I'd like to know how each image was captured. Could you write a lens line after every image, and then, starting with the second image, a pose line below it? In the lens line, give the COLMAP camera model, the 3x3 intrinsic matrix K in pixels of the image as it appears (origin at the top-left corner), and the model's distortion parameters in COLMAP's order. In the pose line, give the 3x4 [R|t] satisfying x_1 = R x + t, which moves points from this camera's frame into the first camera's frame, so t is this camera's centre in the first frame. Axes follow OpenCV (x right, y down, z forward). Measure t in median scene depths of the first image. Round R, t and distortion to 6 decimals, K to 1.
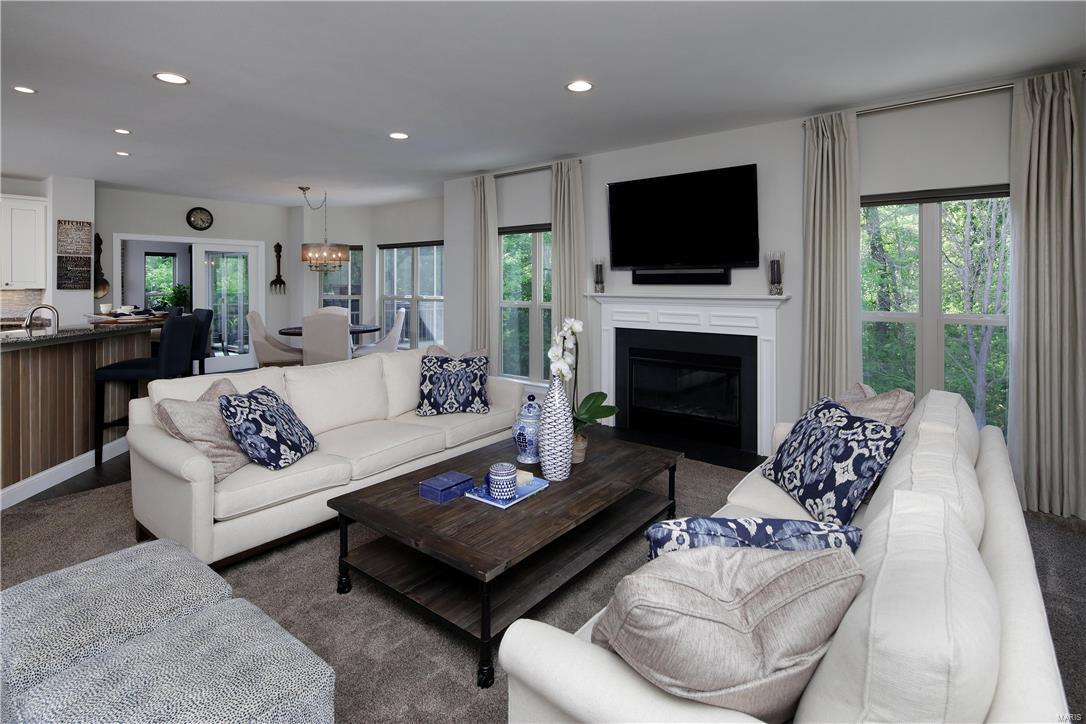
lens RADIAL K [[542.8, 0, 518.2], [0, 542.8, 286.5], [0, 0, 1]] dist [-0.001676, -0.000936]
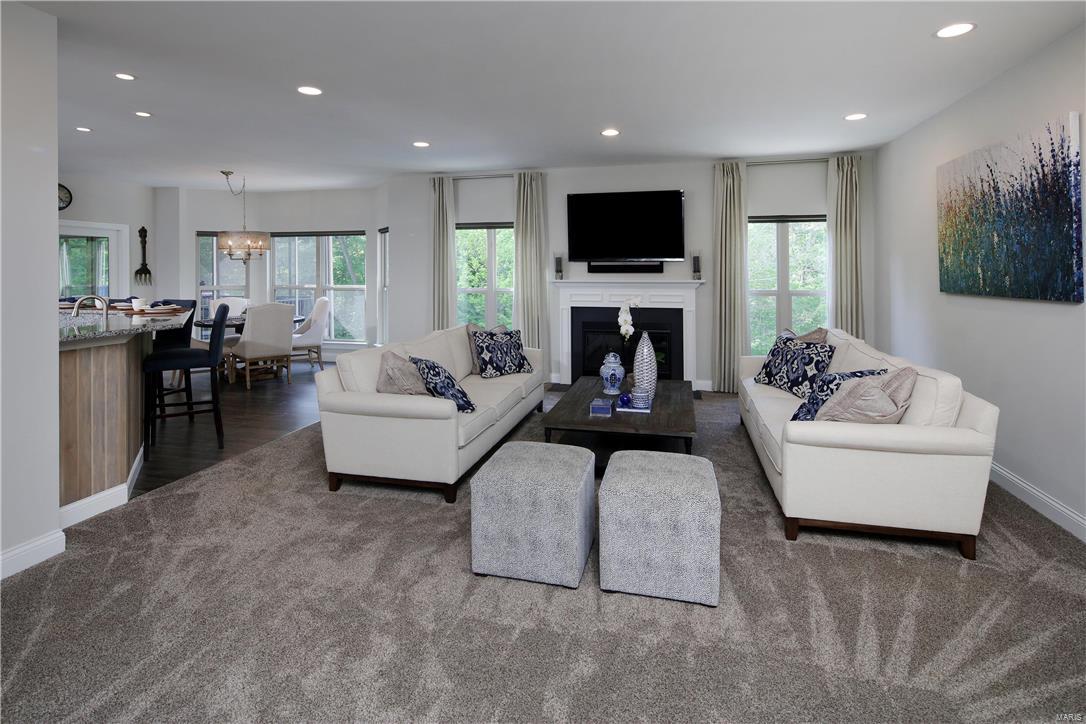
lens RADIAL K [[540.1, 0, 549.0], [0, 540.1, 270.3], [0, 0, 1]] dist [0.001032, -0.000047]
pose [[0.911980, 0.000161, 0.410236, -0.542947], [0.003868, 0.999952, -0.008990, 0.001385], [-0.410217, 0.009786, 0.911935, -0.193115]]
